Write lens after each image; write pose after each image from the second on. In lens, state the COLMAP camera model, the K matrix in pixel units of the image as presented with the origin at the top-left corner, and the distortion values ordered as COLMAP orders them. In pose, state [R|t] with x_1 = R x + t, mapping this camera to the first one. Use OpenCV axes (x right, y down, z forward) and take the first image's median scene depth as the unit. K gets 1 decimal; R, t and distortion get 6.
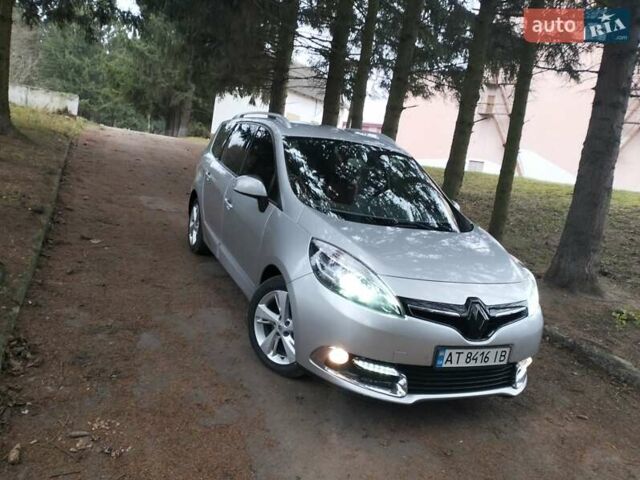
lens RADIAL K [[506.2, 0, 310.9], [0, 506.2, 249.1], [0, 0, 1]] dist [0.045123, -0.088226]
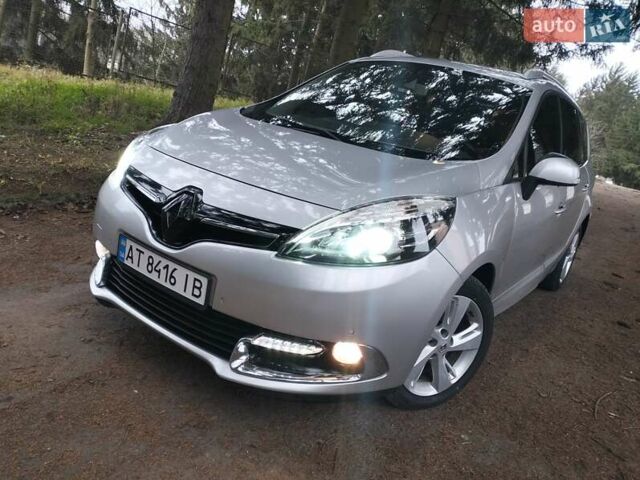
lens RADIAL K [[506.2, 0, 320.5], [0, 506.2, 240.9], [0, 0, 1]] dist [0.045123, -0.088226]
pose [[0.533840, 0.162655, -0.829794, 0.946493], [-0.289661, 0.957128, 0.001264, 0.111288], [0.794425, 0.239685, 0.558068, 0.758217]]
